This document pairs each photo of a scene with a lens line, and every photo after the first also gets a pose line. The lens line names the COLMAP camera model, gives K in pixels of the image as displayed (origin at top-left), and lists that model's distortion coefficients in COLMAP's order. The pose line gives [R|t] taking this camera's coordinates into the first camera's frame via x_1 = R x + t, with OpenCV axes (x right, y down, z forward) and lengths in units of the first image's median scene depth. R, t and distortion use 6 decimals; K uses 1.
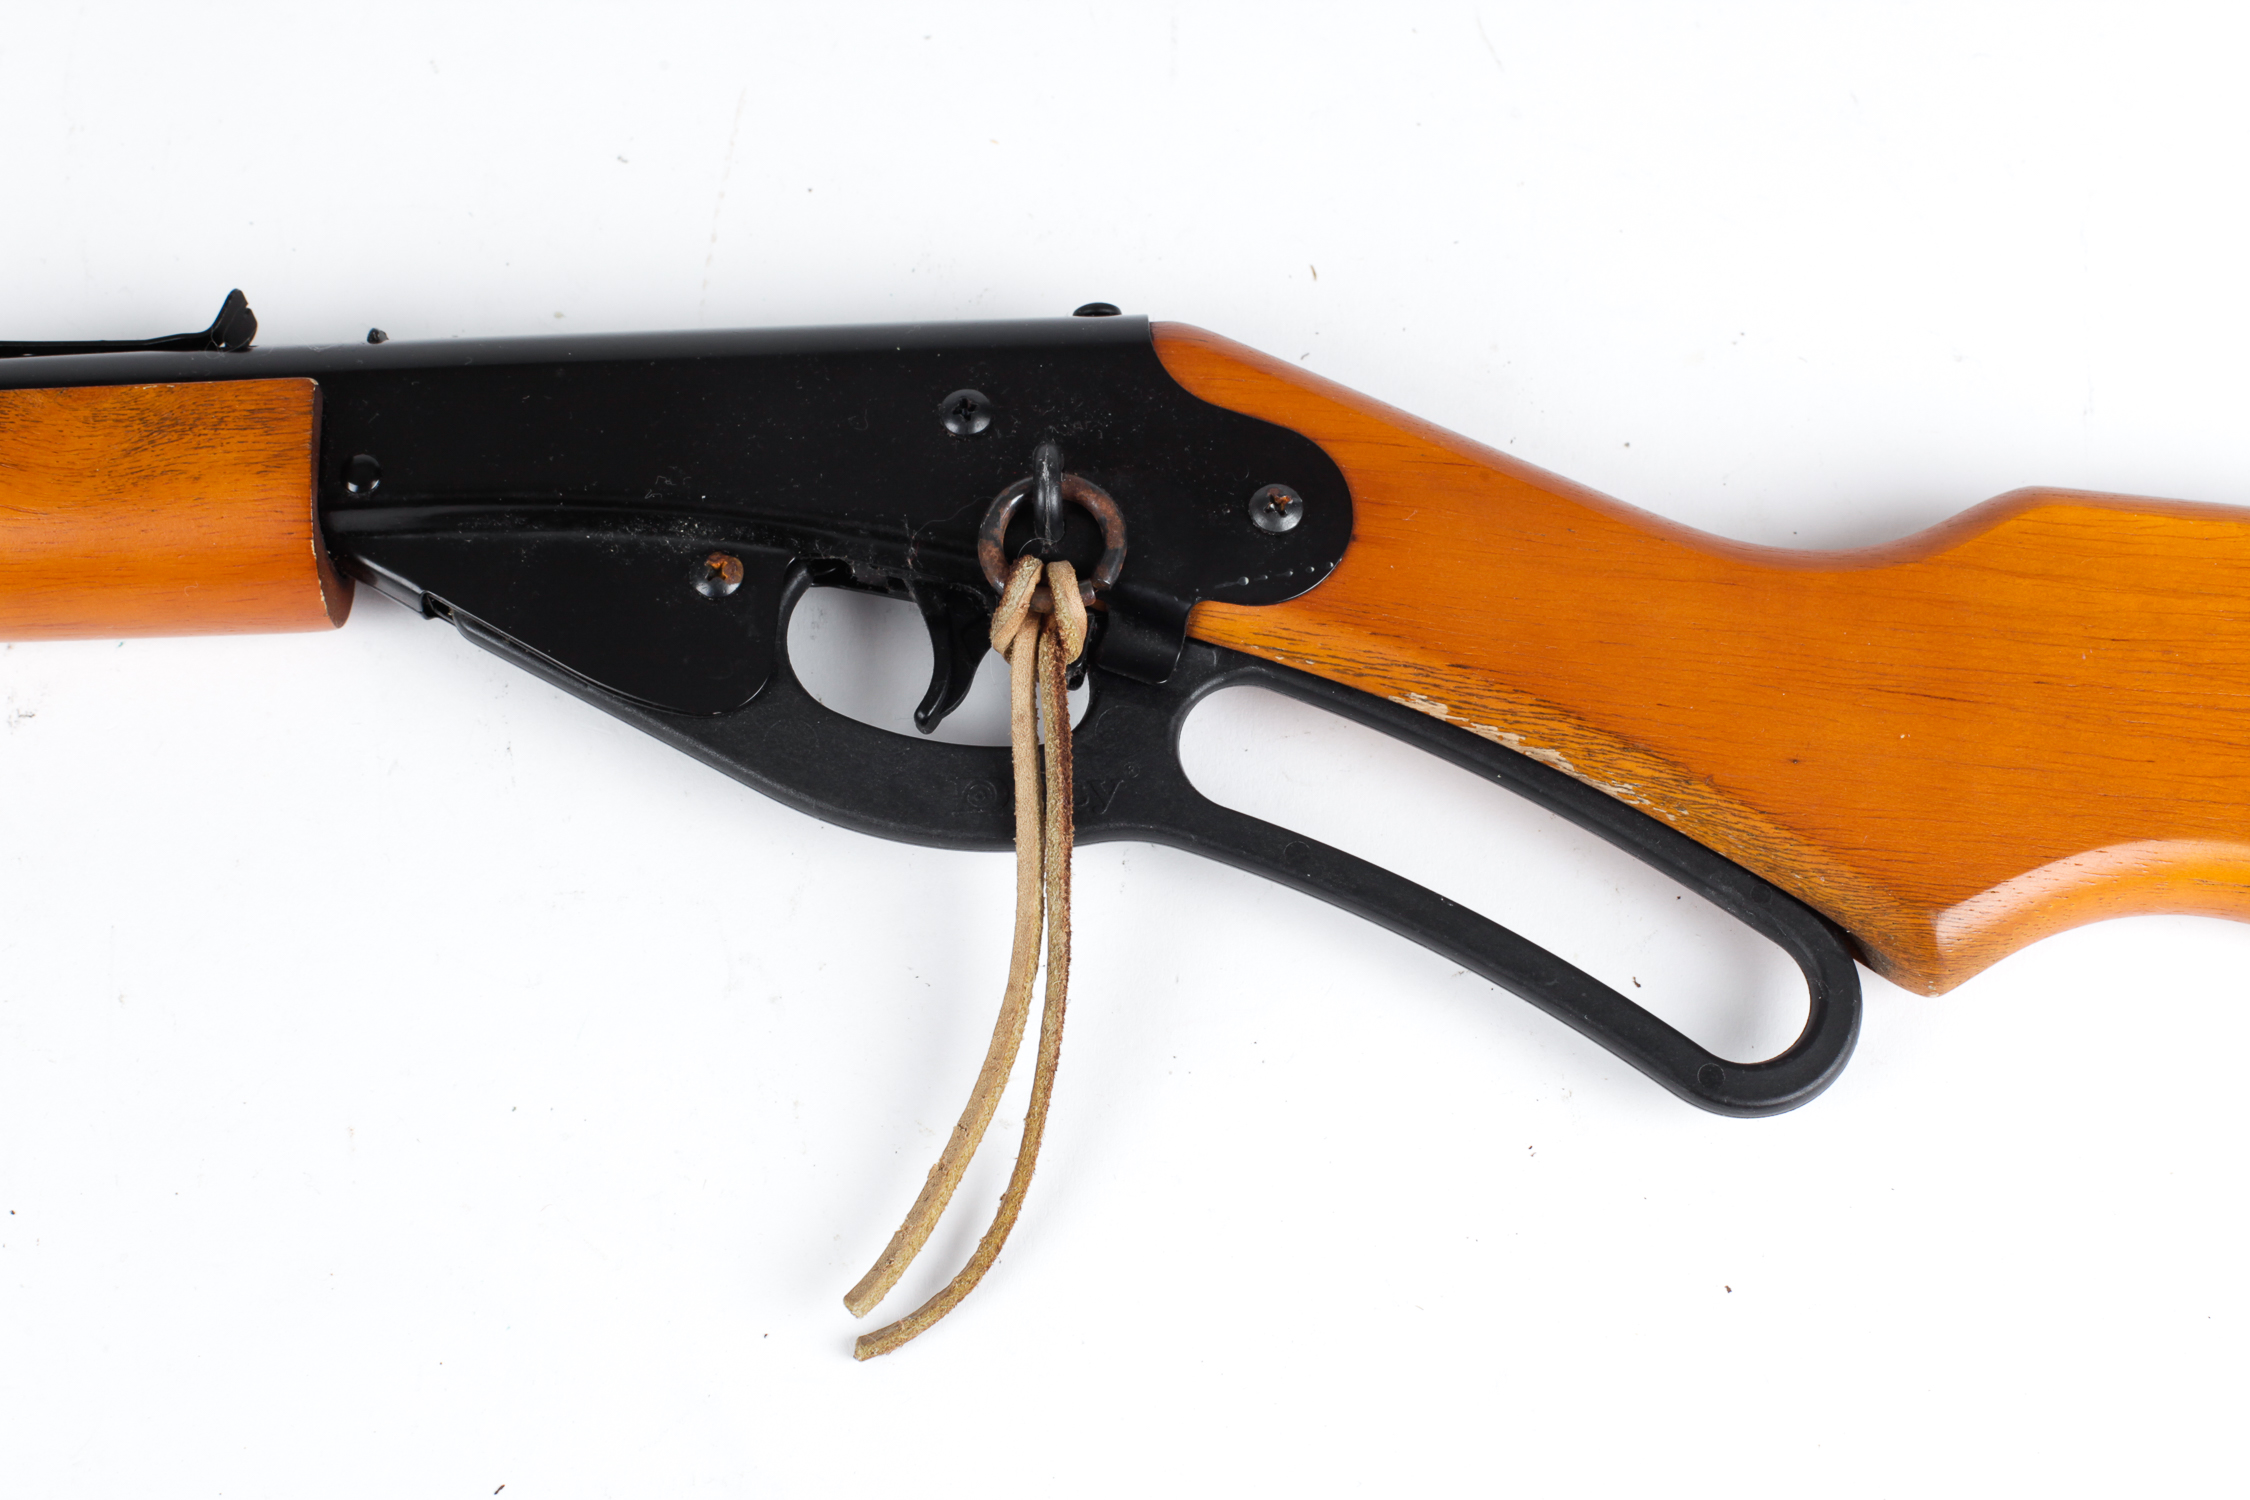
lens RADIAL K [[3321.2, 0, 1125.4], [0, 3321.2, 747.0], [0, 0, 1]] dist [-0.190834, 0.025175]
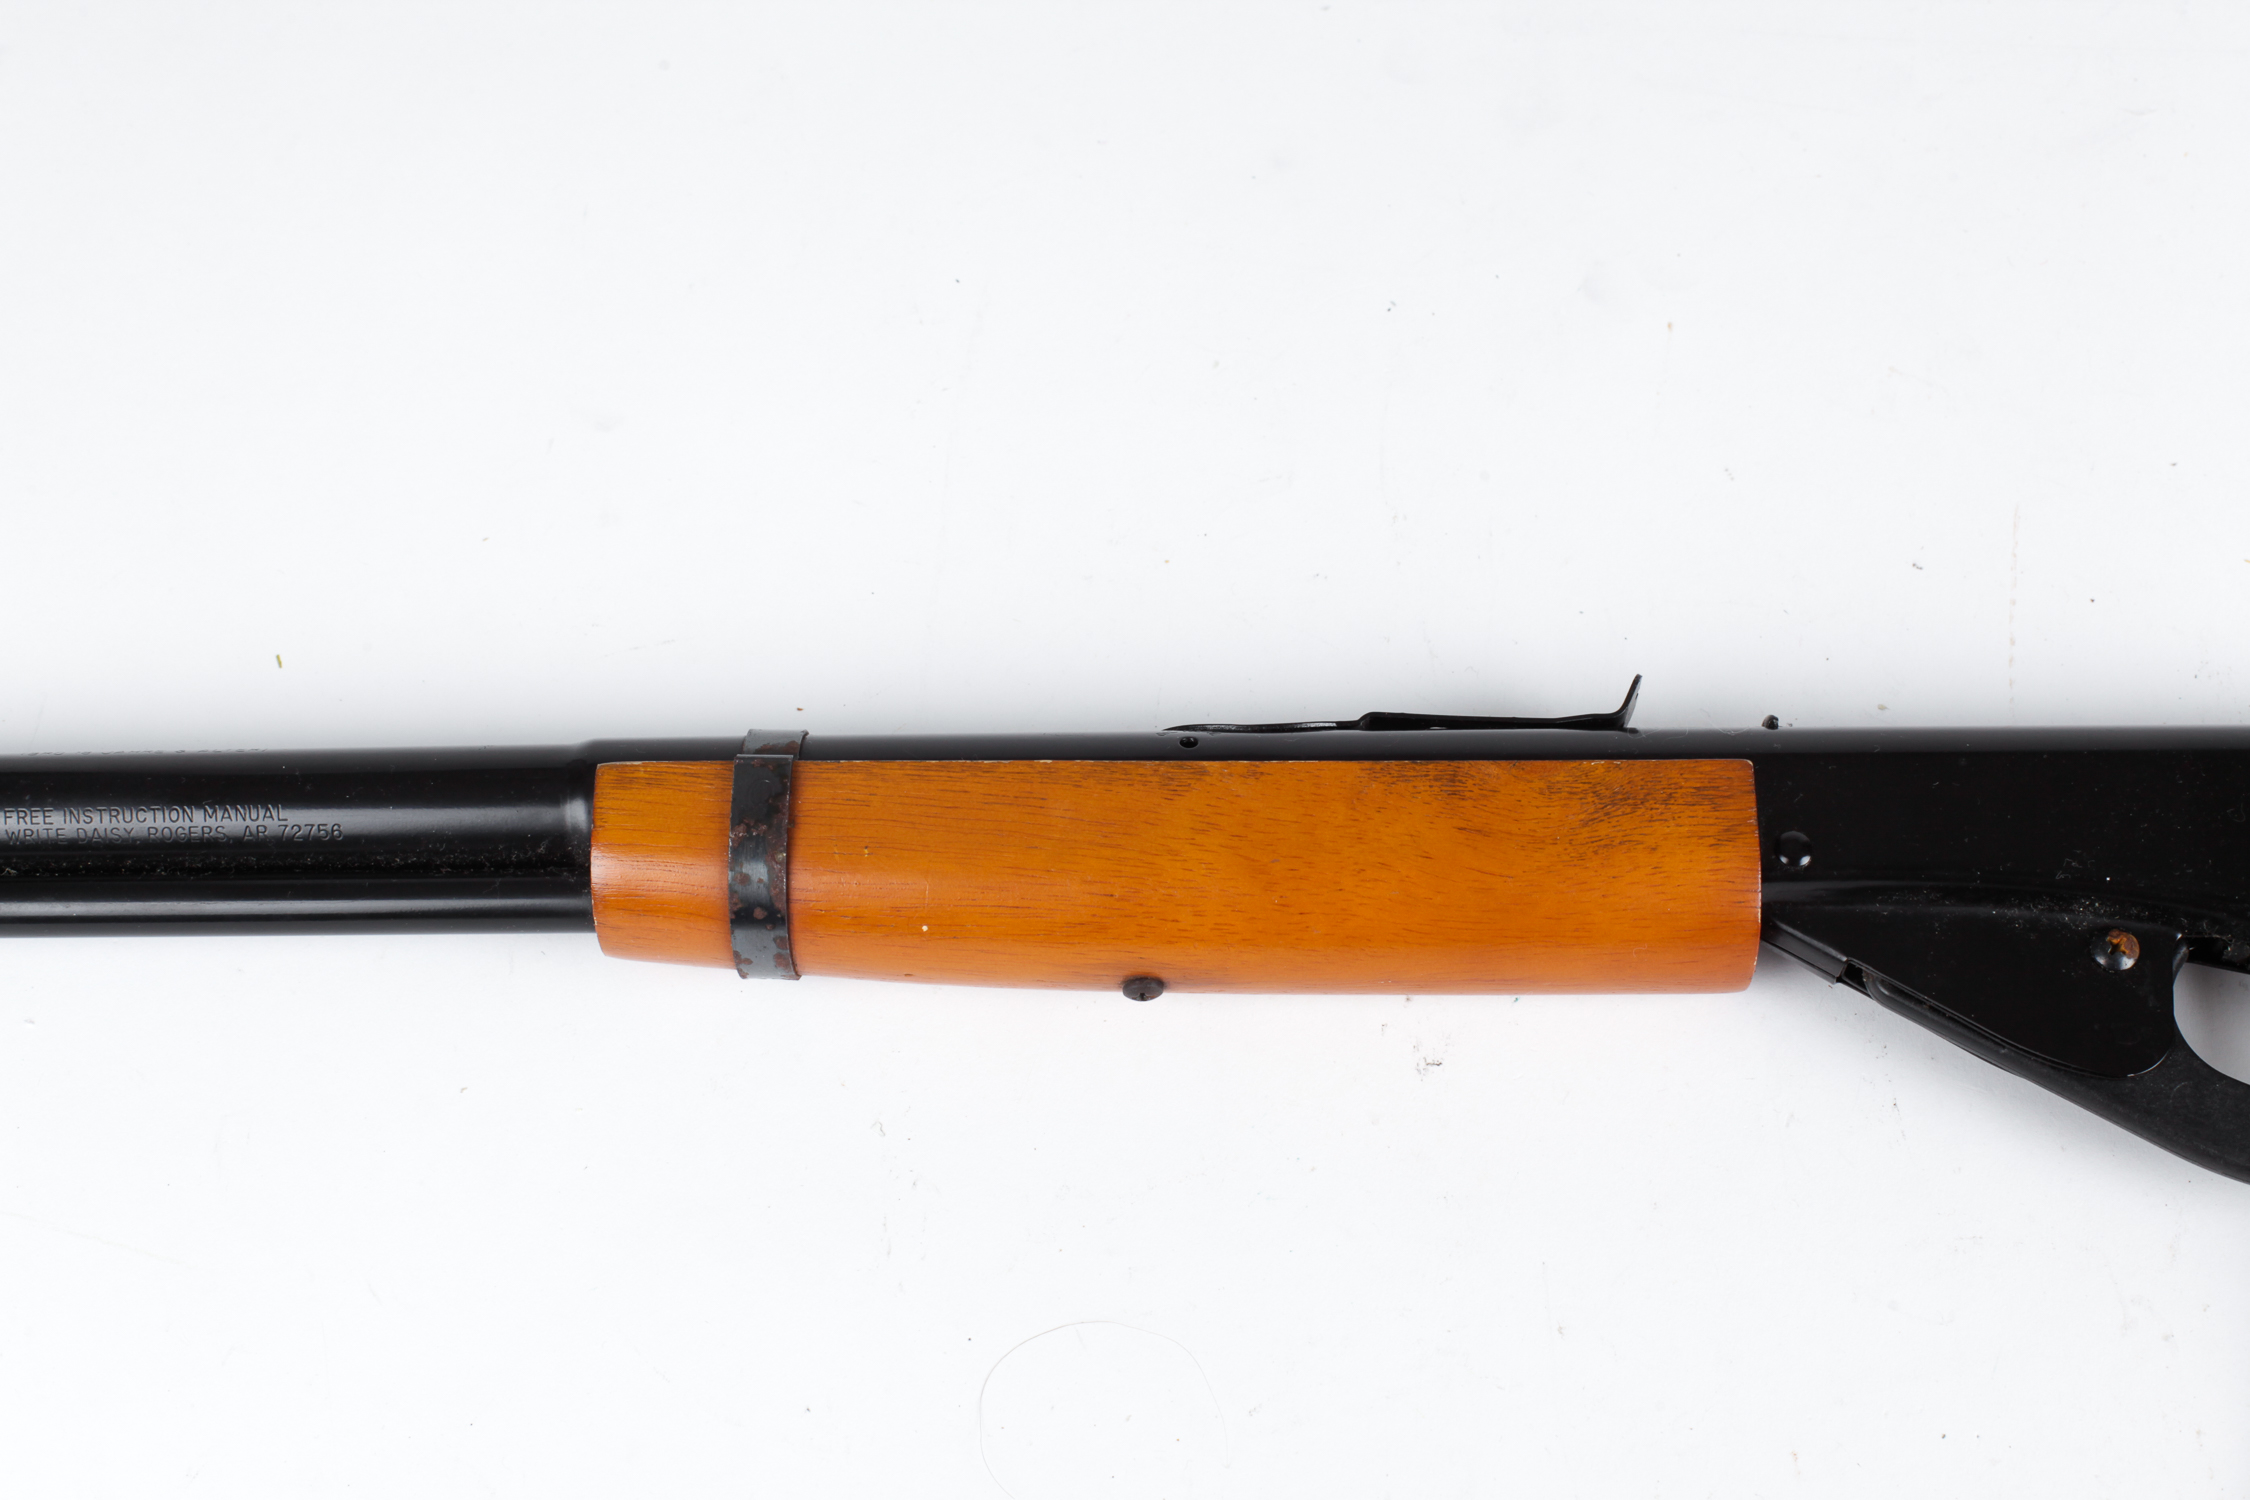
lens RADIAL K [[3321.2, 0, 1125.4], [0, 3321.2, 747.0], [0, 0, 1]] dist [-0.190834, 0.025175]
pose [[0.998194, 0.023013, -0.055496, -0.382087], [-0.029093, 0.993354, -0.111362, 0.011049], [0.052565, 0.112776, 0.992229, -0.098348]]
